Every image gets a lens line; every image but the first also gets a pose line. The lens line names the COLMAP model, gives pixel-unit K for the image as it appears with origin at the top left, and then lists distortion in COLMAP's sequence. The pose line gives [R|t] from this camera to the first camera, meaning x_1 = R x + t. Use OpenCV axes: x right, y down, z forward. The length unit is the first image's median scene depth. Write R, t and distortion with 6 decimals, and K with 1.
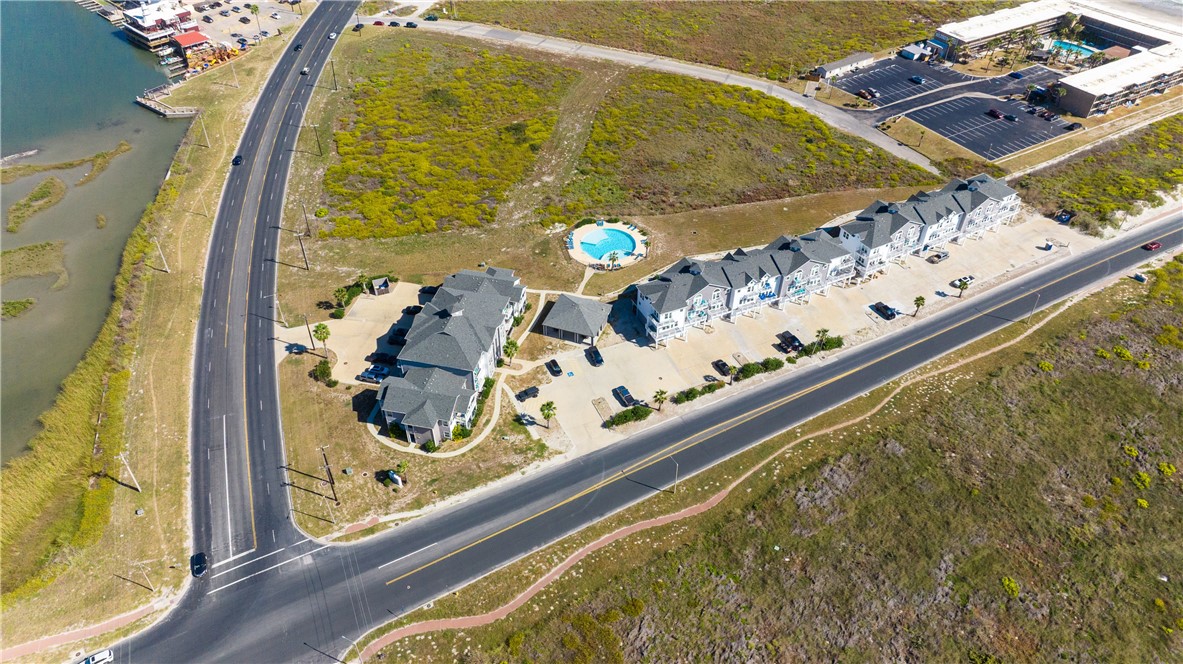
lens RADIAL K [[824.4, 0, 589.3], [0, 824.4, 332.0], [0, 0, 1]] dist [-0.005642, 0.036350]
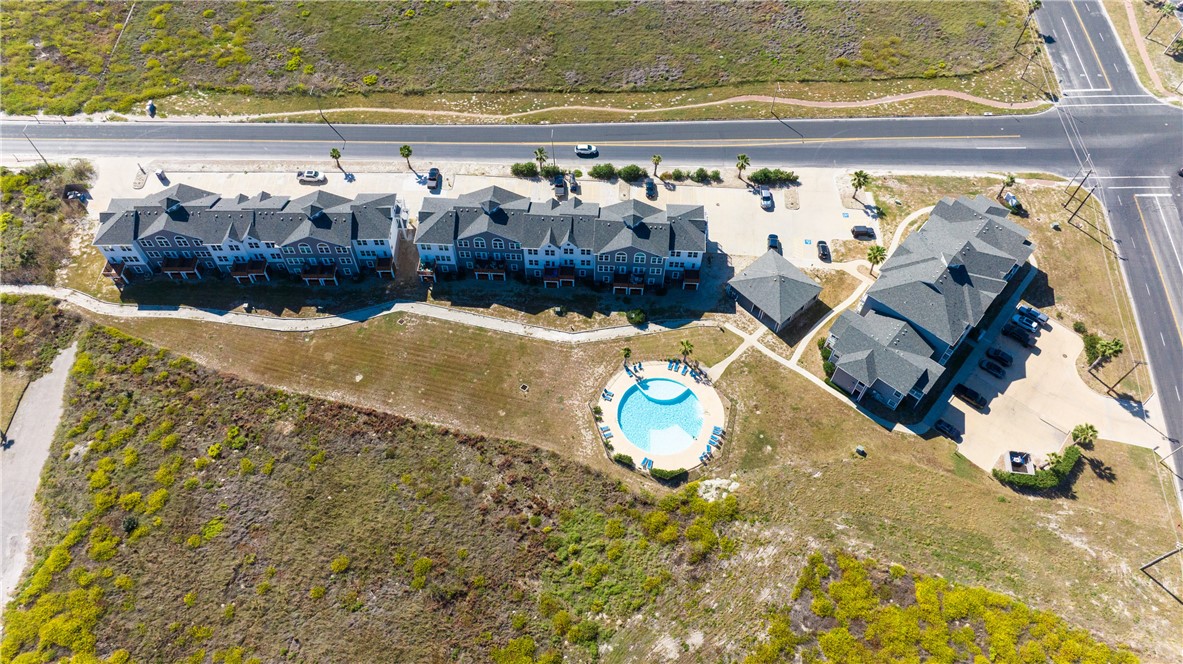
lens RADIAL K [[824.4, 0, 594.1], [0, 824.4, 331.5], [0, 0, 1]] dist [-0.005642, 0.036350]
pose [[-0.883227, -0.394978, 0.252790, -0.081668], [0.297646, -0.055613, 0.953055, -0.873191], [-0.362377, 0.917006, 0.166682, 1.008437]]
